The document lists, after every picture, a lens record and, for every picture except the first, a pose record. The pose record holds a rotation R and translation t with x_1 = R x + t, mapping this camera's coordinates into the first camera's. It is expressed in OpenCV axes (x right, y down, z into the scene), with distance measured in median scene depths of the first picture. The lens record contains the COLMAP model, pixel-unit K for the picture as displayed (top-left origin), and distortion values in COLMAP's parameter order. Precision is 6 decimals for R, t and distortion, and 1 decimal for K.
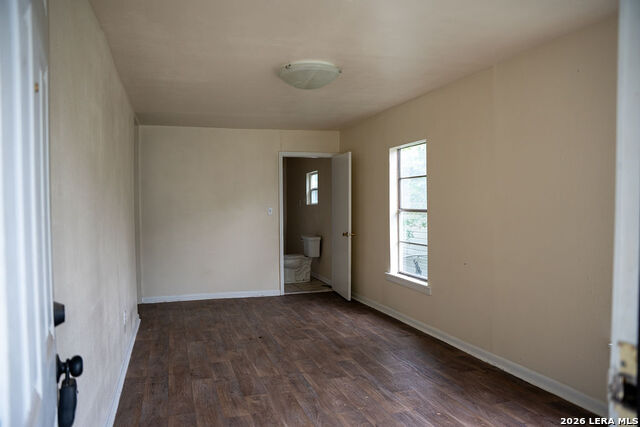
lens RADIAL K [[442.9, 0, 320.0], [0, 442.9, 213.5], [0, 0, 1]] dist [-0.176533, 0.133530]
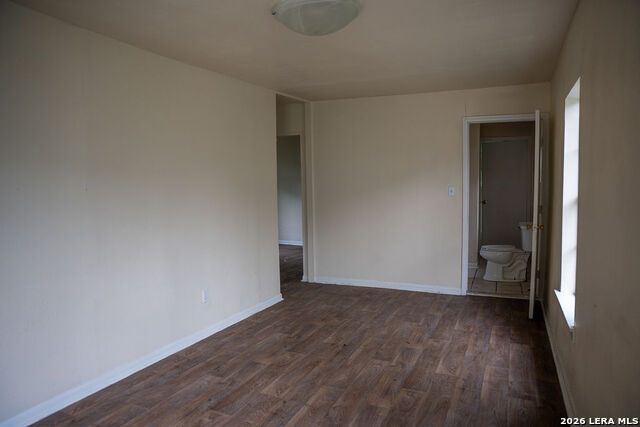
lens RADIAL K [[442.9, 0, 320.0], [0, 442.9, 213.5], [0, 0, 1]] dist [-0.176533, 0.133530]
pose [[0.732294, 0.049009, -0.679222, 0.388200], [-0.006963, 0.997894, 0.064496, -0.022505], [0.680953, -0.042501, 0.731093, 0.367831]]
